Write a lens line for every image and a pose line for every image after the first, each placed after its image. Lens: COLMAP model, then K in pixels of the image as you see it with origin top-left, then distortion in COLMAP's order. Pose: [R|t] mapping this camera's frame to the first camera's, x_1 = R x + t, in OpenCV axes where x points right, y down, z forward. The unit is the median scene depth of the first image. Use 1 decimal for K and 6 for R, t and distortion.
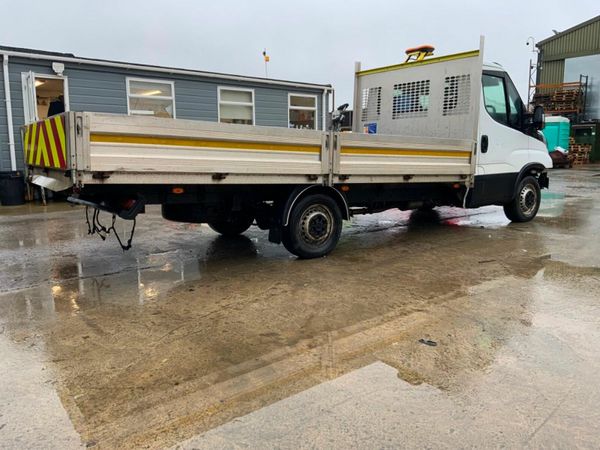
lens RADIAL K [[506.7, 0, 299.4], [0, 506.7, 227.5], [0, 0, 1]] dist [0.078039, -0.142746]
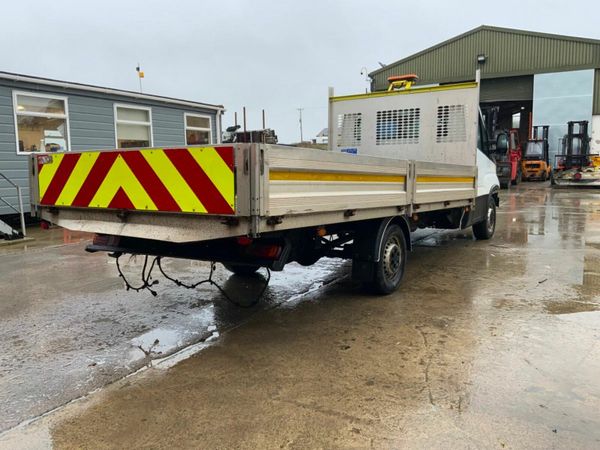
lens RADIAL K [[506.7, 0, 304.7], [0, 506.7, 219.4], [0, 0, 1]] dist [0.078039, -0.142746]
pose [[0.936037, -0.046500, 0.348817, -0.289589], [0.064178, 0.997165, -0.039290, -0.032130], [-0.346001, 0.059163, 0.936367, 0.104974]]
